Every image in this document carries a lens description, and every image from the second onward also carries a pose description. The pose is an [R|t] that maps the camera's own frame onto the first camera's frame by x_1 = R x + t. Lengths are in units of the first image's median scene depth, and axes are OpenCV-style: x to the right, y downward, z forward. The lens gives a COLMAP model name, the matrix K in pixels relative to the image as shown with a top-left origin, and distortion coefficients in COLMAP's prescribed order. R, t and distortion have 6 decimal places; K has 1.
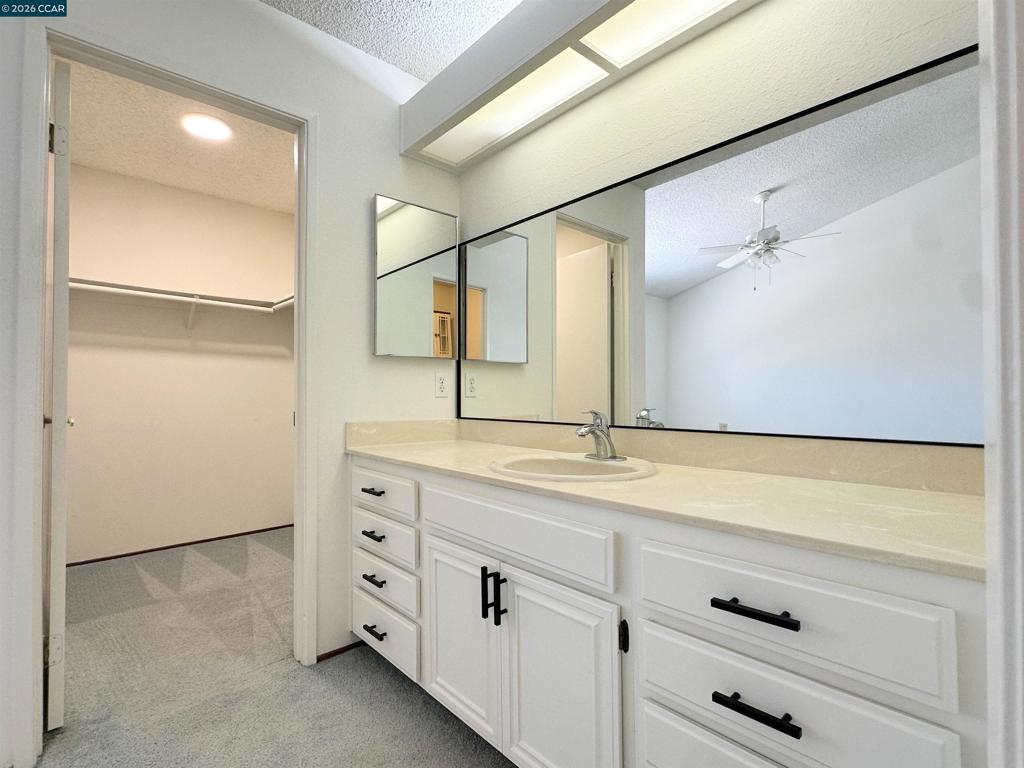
lens RADIAL K [[494.0, 0, 512.0], [0, 494.0, 384.0], [0, 0, 1]] dist [0.000074, -0.000010]
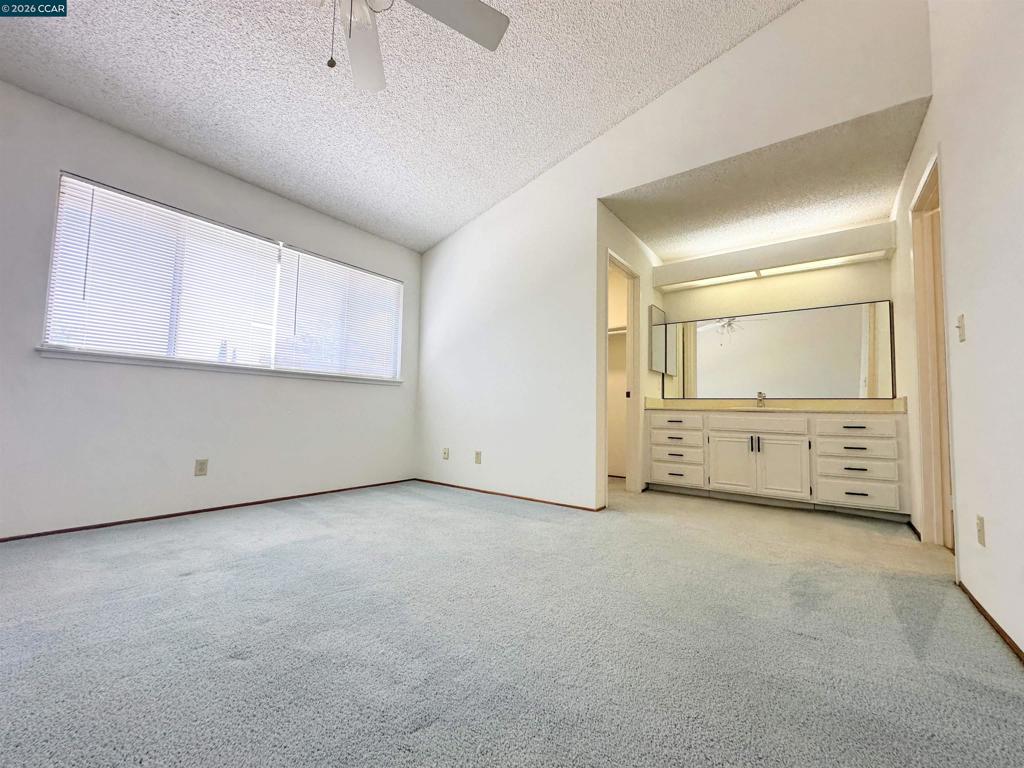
lens RADIAL K [[408.7, 0, 512.0], [0, 408.7, 385.1], [0, 0, 1]] dist [-0.002656, -0.000110]
pose [[0.980624, 0.036526, 0.192464, -1.738295], [-0.029185, 0.998739, -0.040841, 0.152679], [-0.193713, 0.034433, 0.980454, -1.097834]]
